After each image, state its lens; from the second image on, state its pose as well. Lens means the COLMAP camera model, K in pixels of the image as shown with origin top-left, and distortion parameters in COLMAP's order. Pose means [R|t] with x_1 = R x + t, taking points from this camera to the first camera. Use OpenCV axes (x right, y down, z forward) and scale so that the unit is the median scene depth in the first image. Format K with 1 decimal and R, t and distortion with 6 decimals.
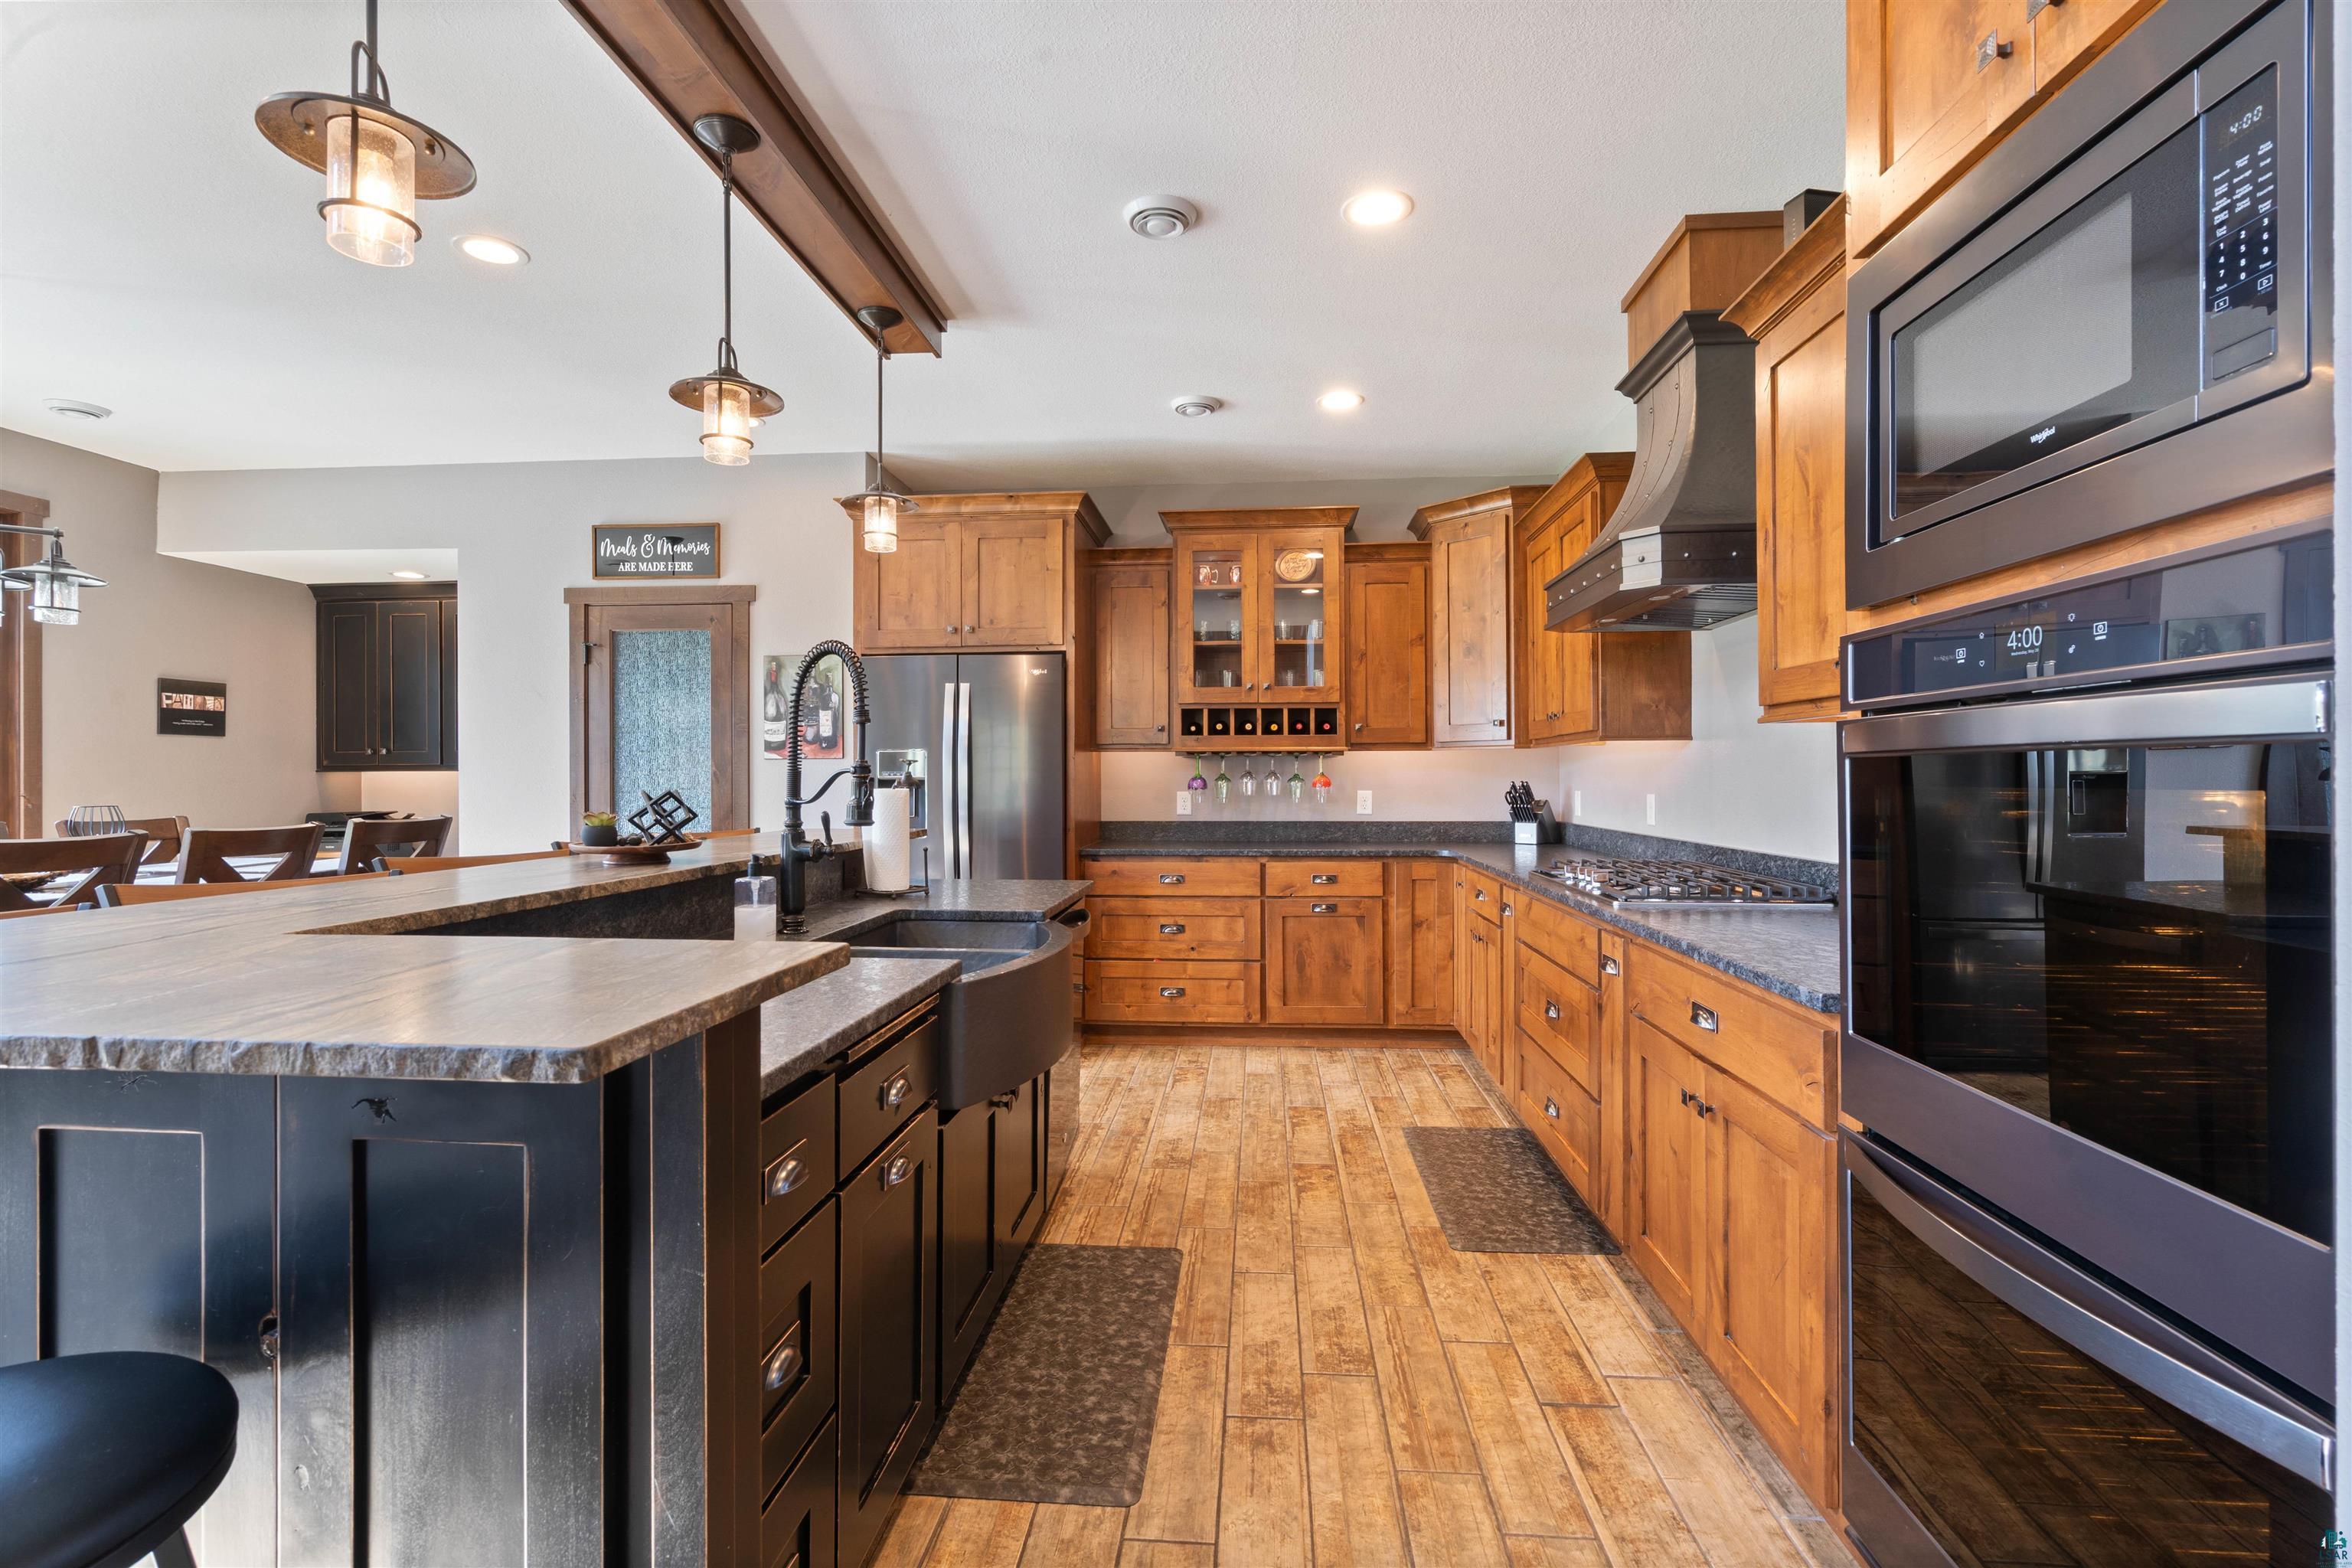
lens RADIAL K [[1073.5, 0, 1175.6], [0, 1073.5, 765.4], [0, 0, 1]] dist [-0.003245, 0.000810]
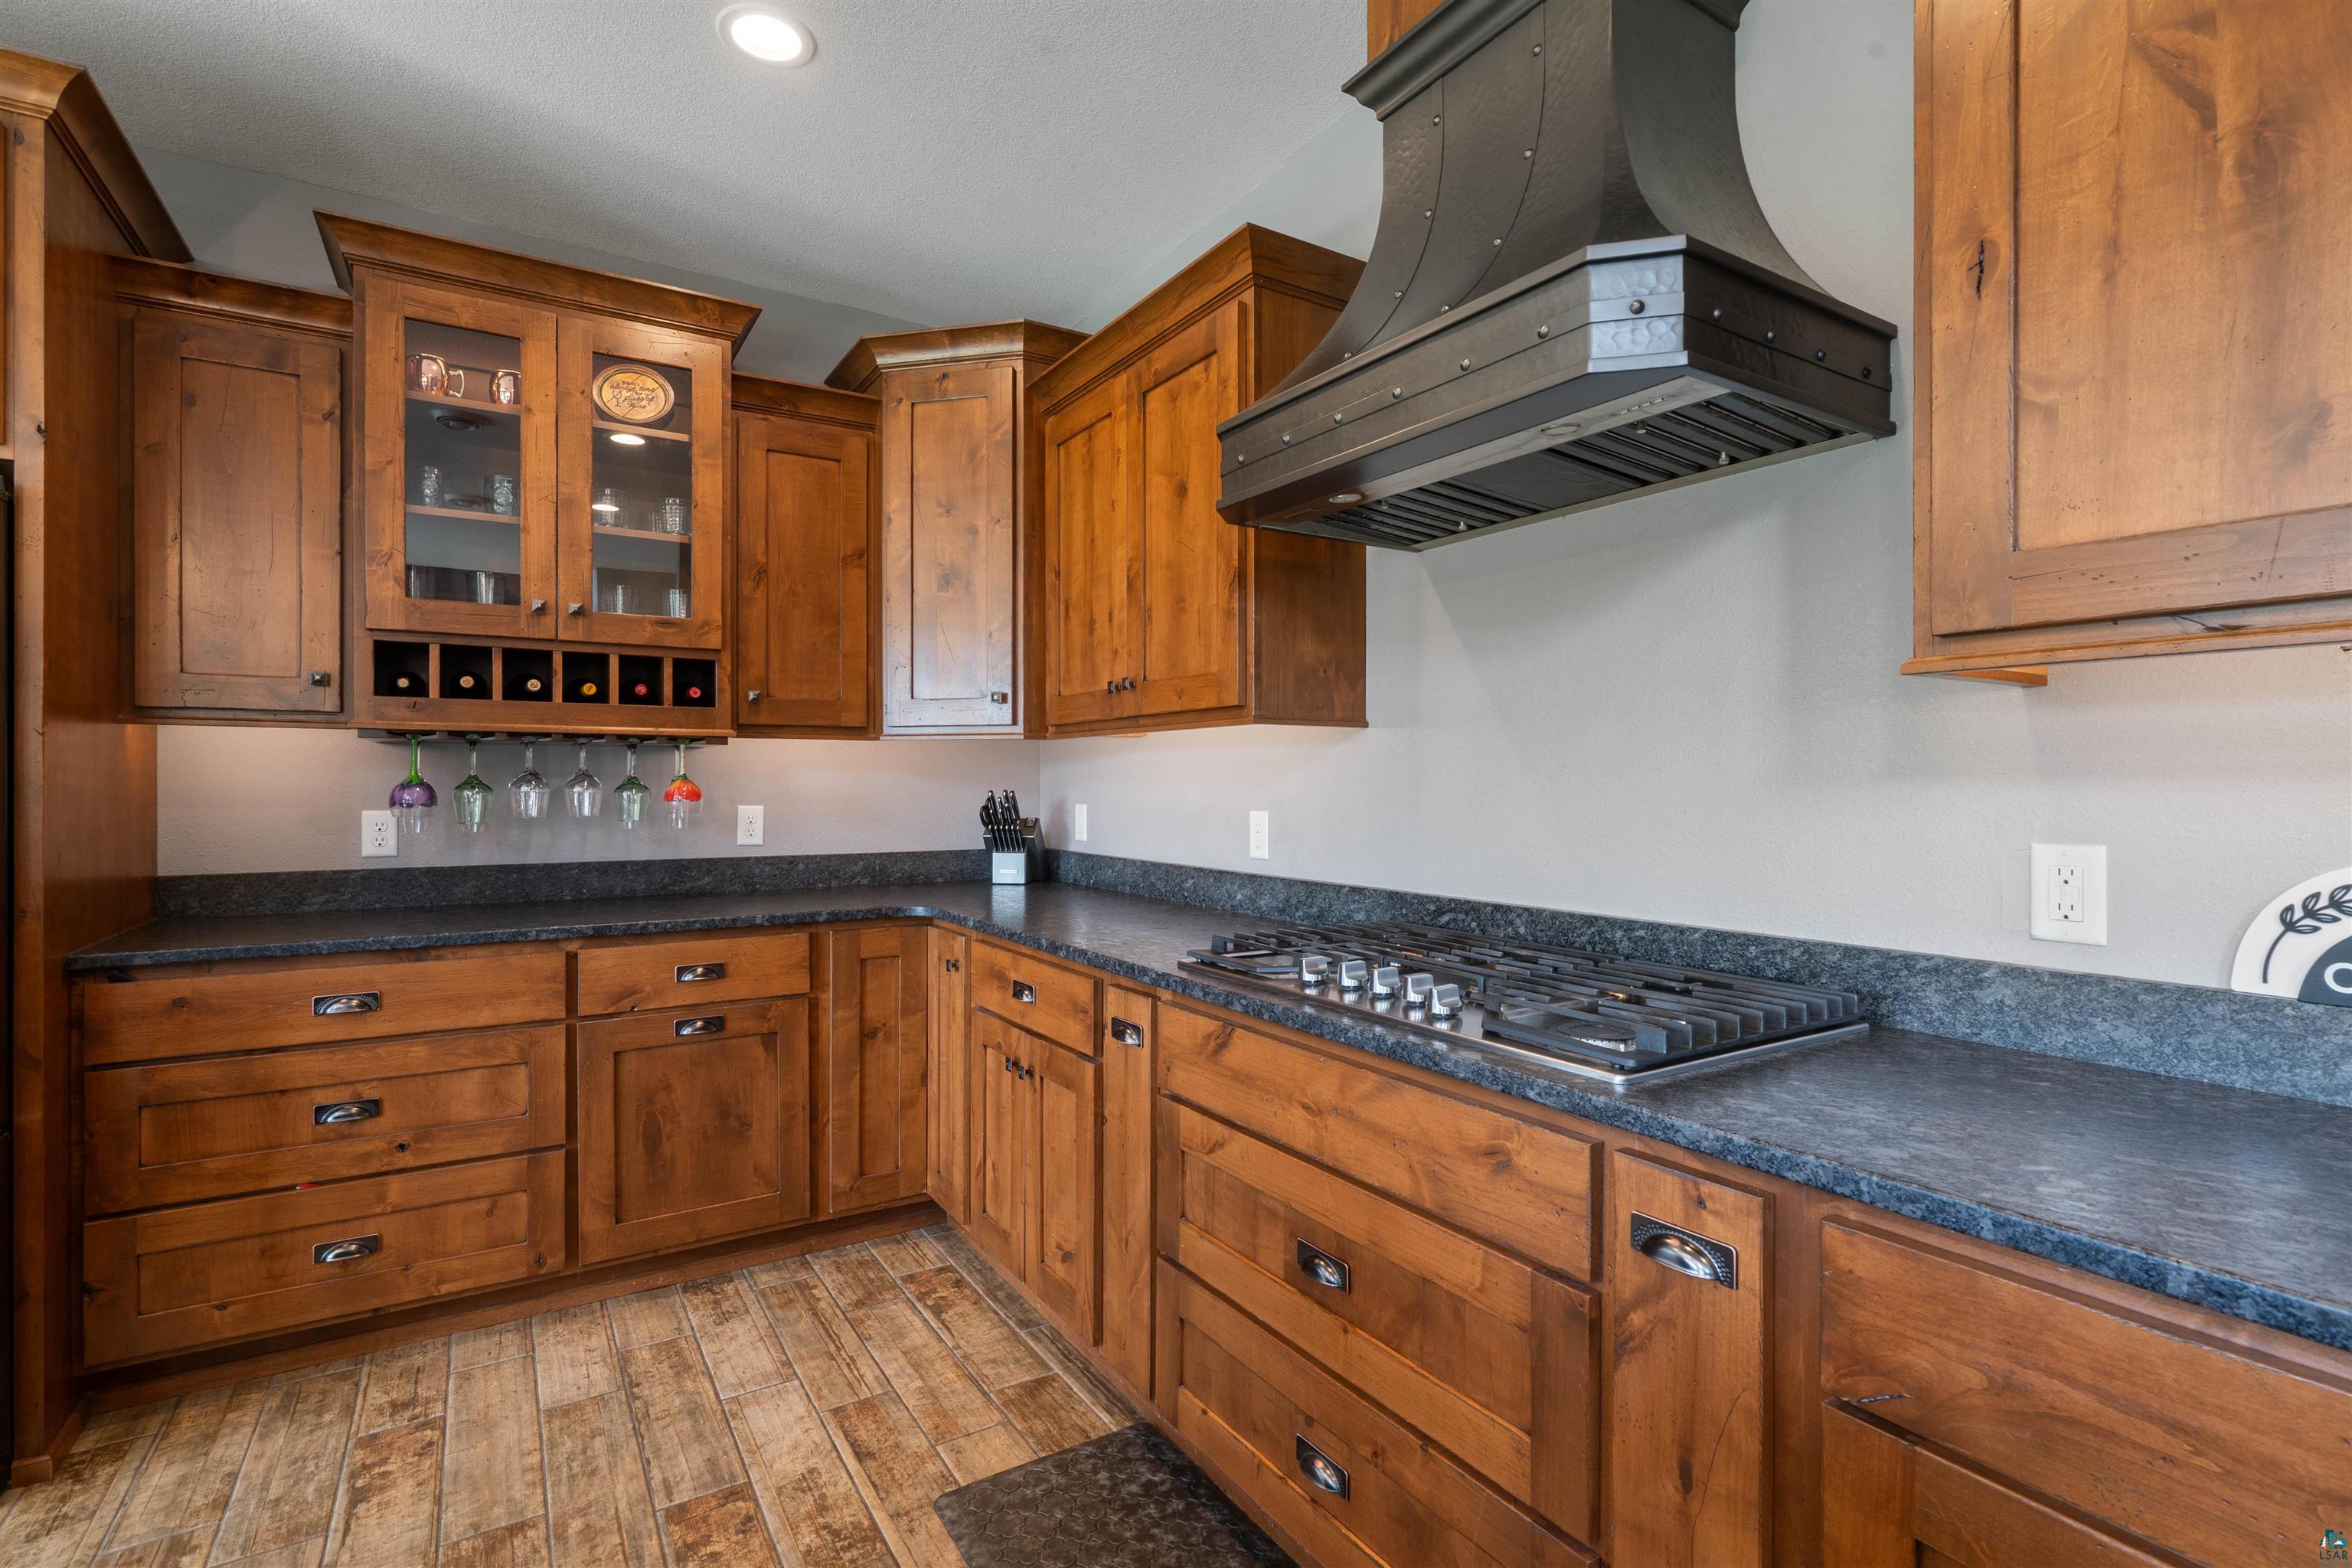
lens RADIAL K [[1086.7, 0, 1165.6], [0, 1086.7, 784.2], [0, 0, 1]] dist [-0.002881, 0.000975]
pose [[0.802884, 0.003004, 0.596128, 0.000644], [-0.010560, 0.999902, 0.009184, 0.003775], [-0.596042, -0.013669, 0.802837, 0.412616]]
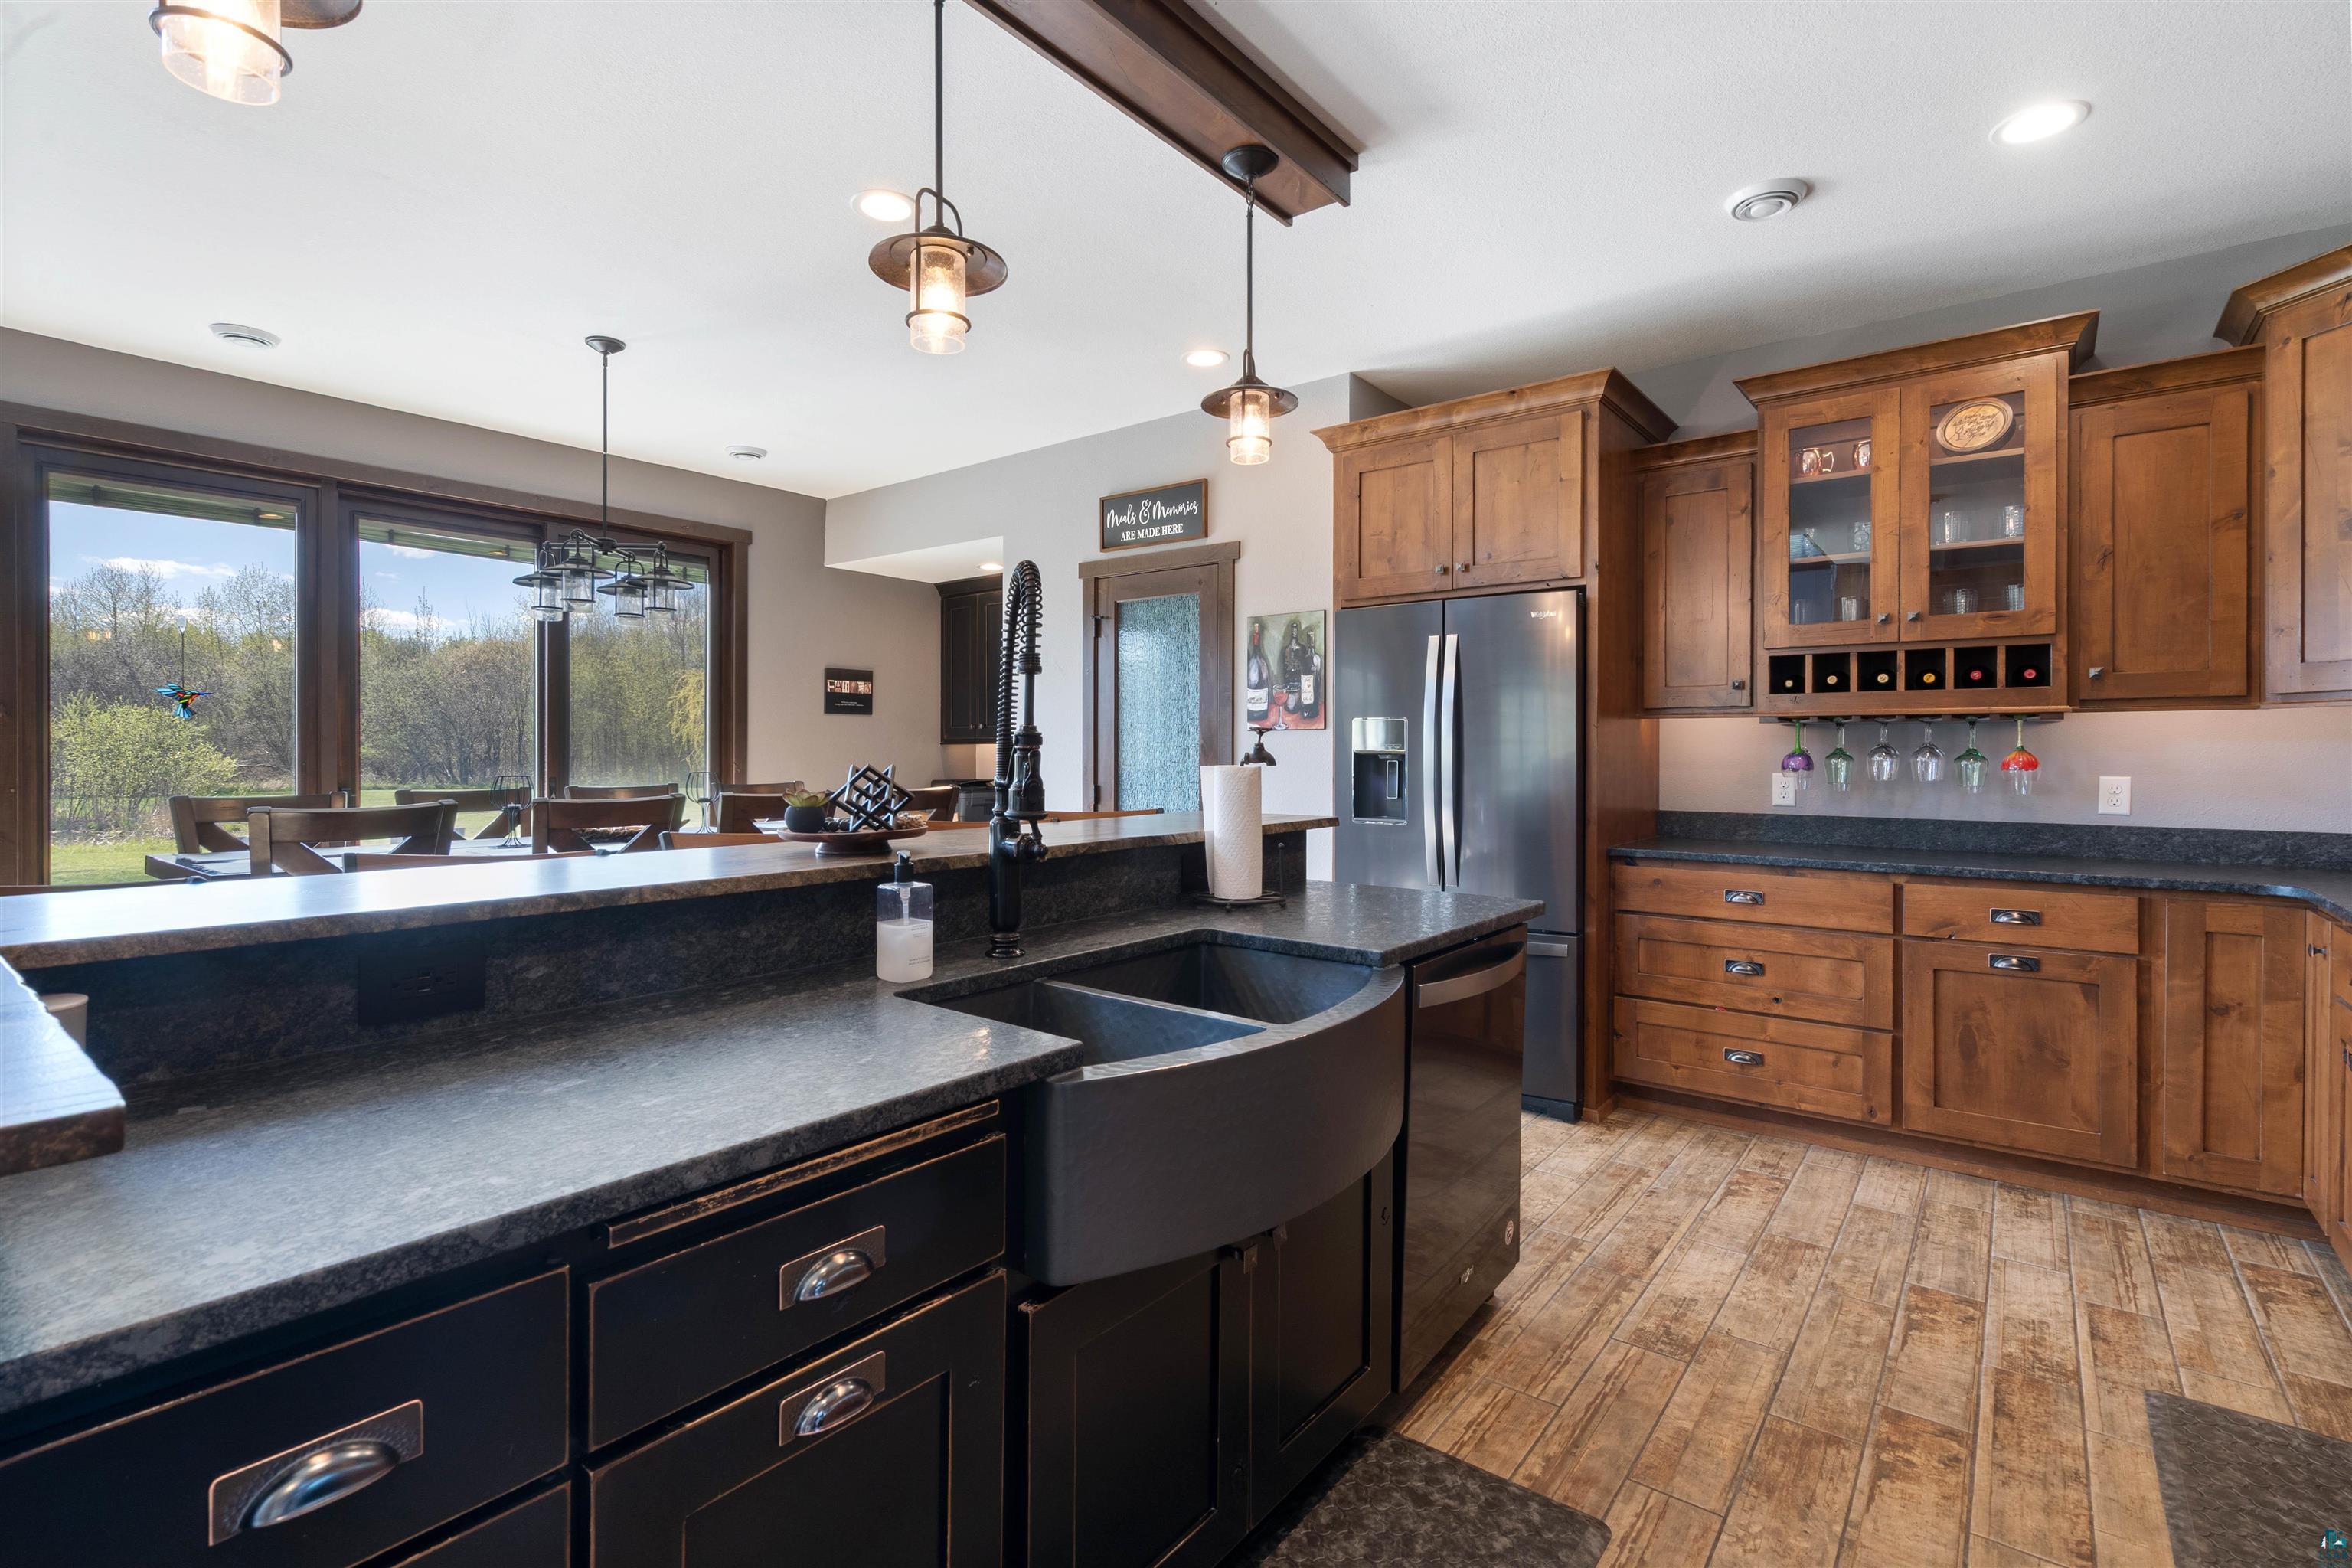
lens RADIAL K [[1080.6, 0, 1181.9], [0, 1080.6, 754.7], [0, 0, 1]] dist [0.001046, 0.000363]
pose [[0.834825, 0.006392, -0.550479, 0.077186], [0.001286, 0.999907, 0.013561, 0.002009], [0.550514, -0.012029, 0.834739, 0.201864]]
